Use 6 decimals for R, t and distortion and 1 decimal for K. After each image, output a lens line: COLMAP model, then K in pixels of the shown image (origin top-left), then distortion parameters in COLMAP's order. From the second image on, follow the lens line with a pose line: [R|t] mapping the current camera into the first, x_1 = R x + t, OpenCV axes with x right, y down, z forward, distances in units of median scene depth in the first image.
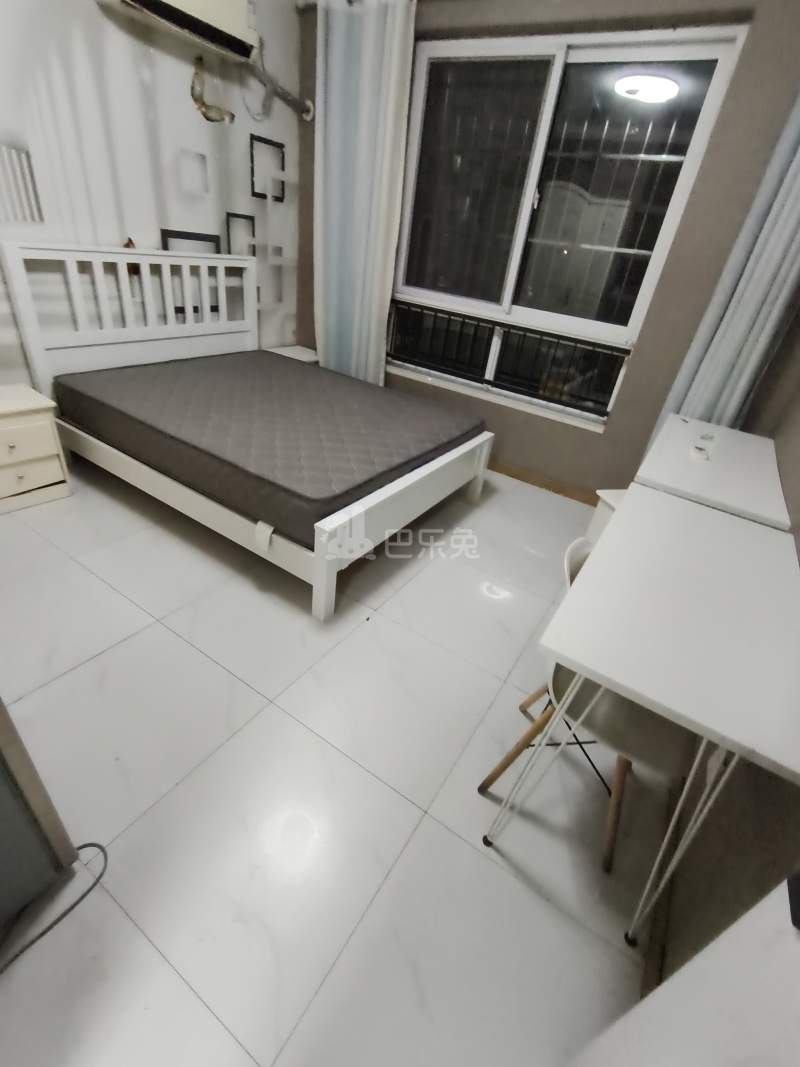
lens RADIAL K [[483.4, 0, 400.0], [0, 483.4, 533.5], [0, 0, 1]] dist [0.016813, -0.006736]
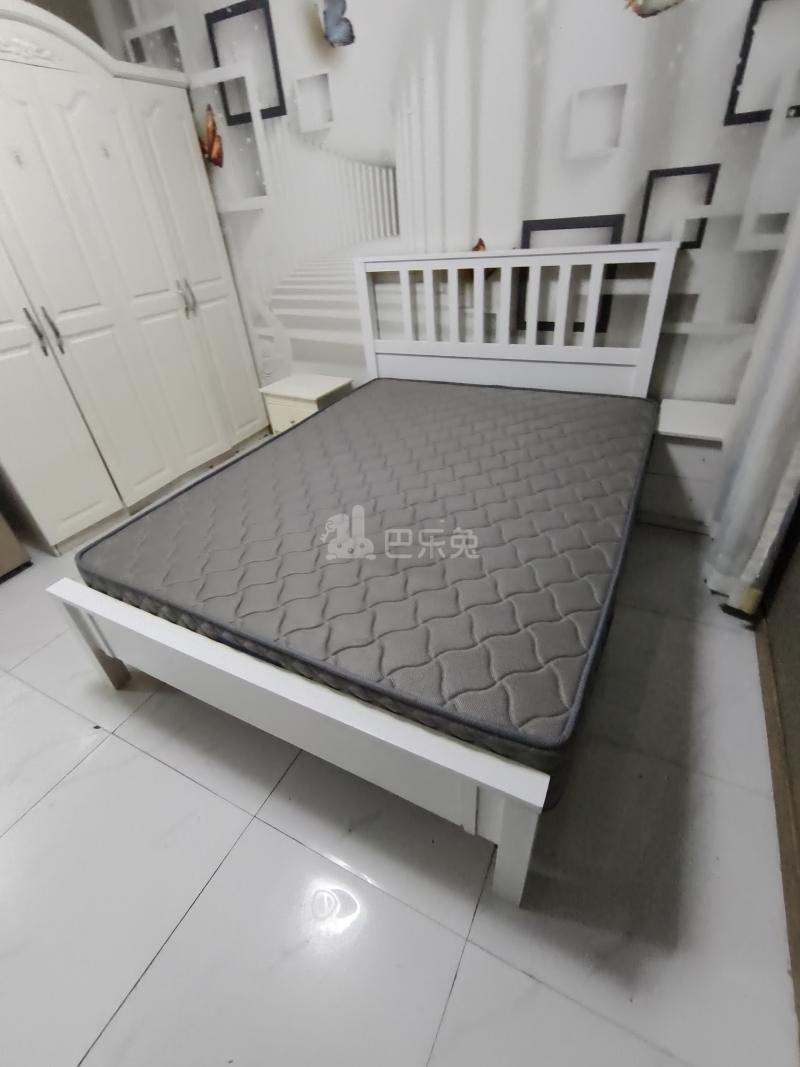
lens RADIAL K [[483.4, 0, 400.0], [0, 483.4, 533.5], [0, 0, 1]] dist [0.016813, -0.006736]
pose [[0.073432, 0.444975, -0.892527, 0.386396], [-0.444045, 0.815927, 0.370252, -0.413784], [0.892990, 0.369134, 0.257505, 0.796928]]
